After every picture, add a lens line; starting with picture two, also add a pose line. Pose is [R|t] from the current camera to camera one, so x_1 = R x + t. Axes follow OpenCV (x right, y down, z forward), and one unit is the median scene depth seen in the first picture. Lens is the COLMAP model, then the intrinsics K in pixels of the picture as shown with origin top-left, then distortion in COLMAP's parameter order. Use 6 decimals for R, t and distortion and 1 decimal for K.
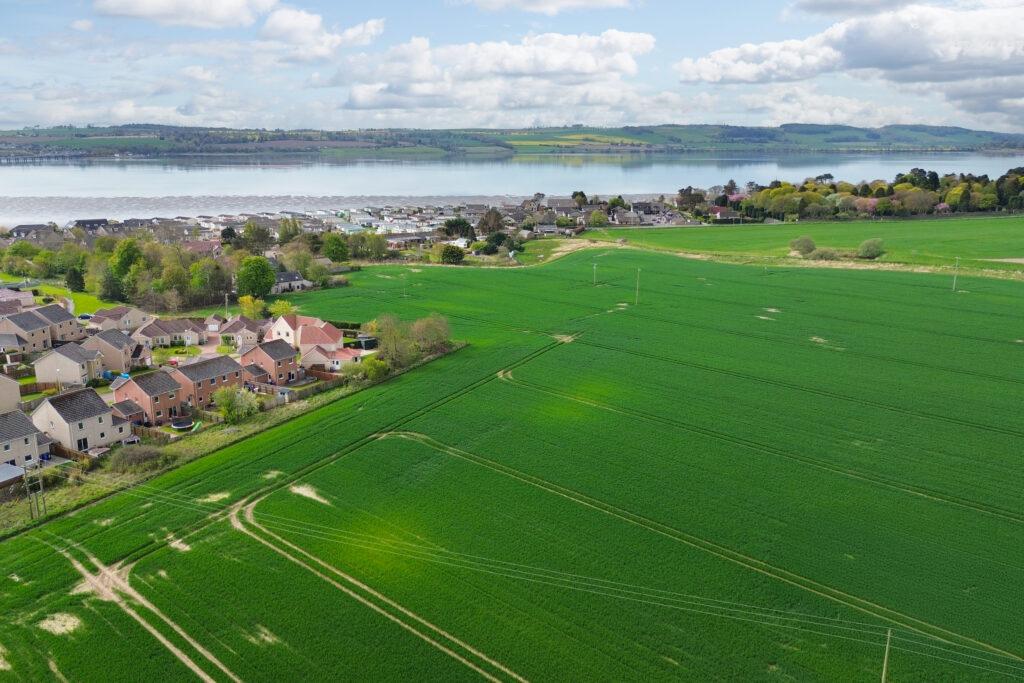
lens RADIAL K [[812.7, 0, 512.0], [0, 812.7, 341.5], [0, 0, 1]] dist [0.063203, -0.052102]
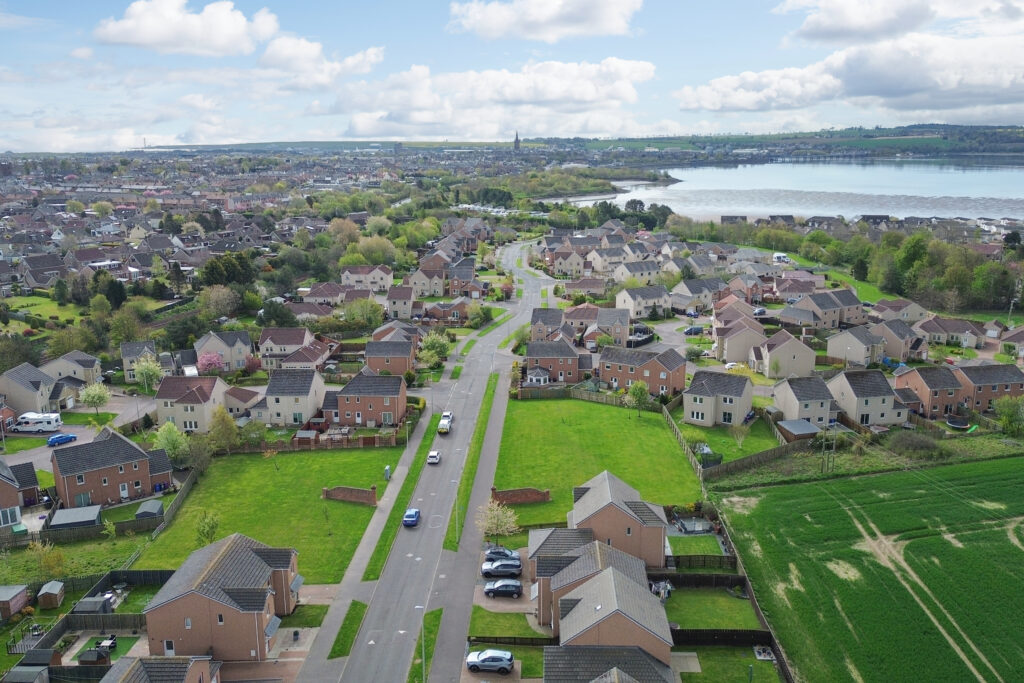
lens RADIAL K [[812.7, 0, 512.0], [0, 812.7, 341.5], [0, 0, 1]] dist [0.063203, -0.052102]
pose [[0.706105, 0.173254, -0.686585, -0.109002], [-0.173417, 0.982390, 0.069551, 0.025978], [0.686544, 0.069955, 0.723715, -0.103758]]
